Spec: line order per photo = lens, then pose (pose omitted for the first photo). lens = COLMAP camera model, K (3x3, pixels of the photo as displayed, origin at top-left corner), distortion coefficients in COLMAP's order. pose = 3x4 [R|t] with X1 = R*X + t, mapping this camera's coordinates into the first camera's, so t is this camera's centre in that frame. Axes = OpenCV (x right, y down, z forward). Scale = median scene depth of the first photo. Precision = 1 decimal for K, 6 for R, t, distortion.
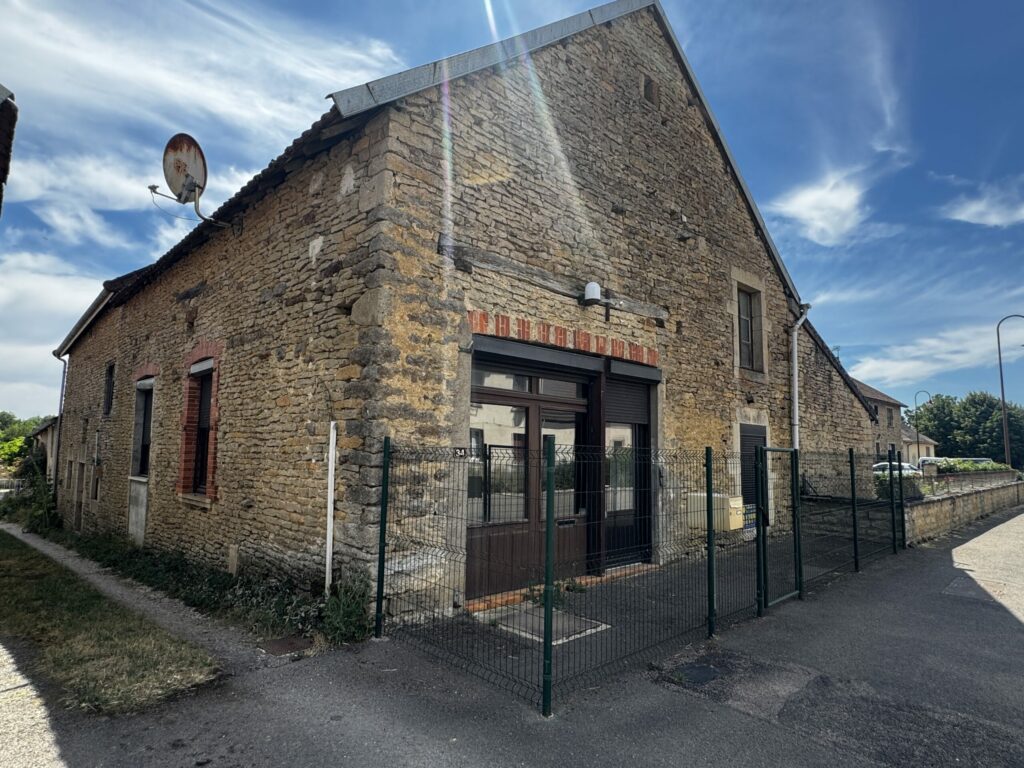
lens RADIAL K [[565.6, 0, 507.4], [0, 565.6, 403.4], [0, 0, 1]] dist [0.003091, -0.001337]
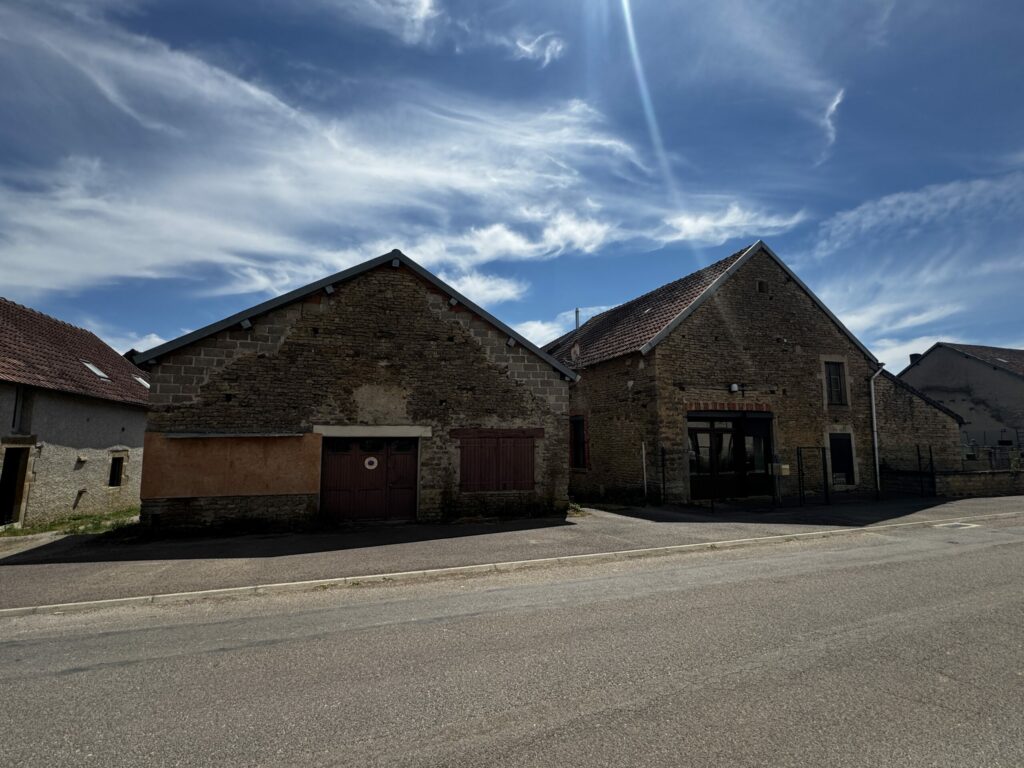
lens RADIAL K [[504.6, 0, 497.7], [0, 504.6, 384.6], [0, 0, 1]] dist [-0.001297, 0.000632]
pose [[0.914568, -0.068061, -0.398665, 0.048918], [0.053887, 0.997456, -0.046665, -0.098060], [0.400827, 0.021196, 0.915909, -0.947801]]
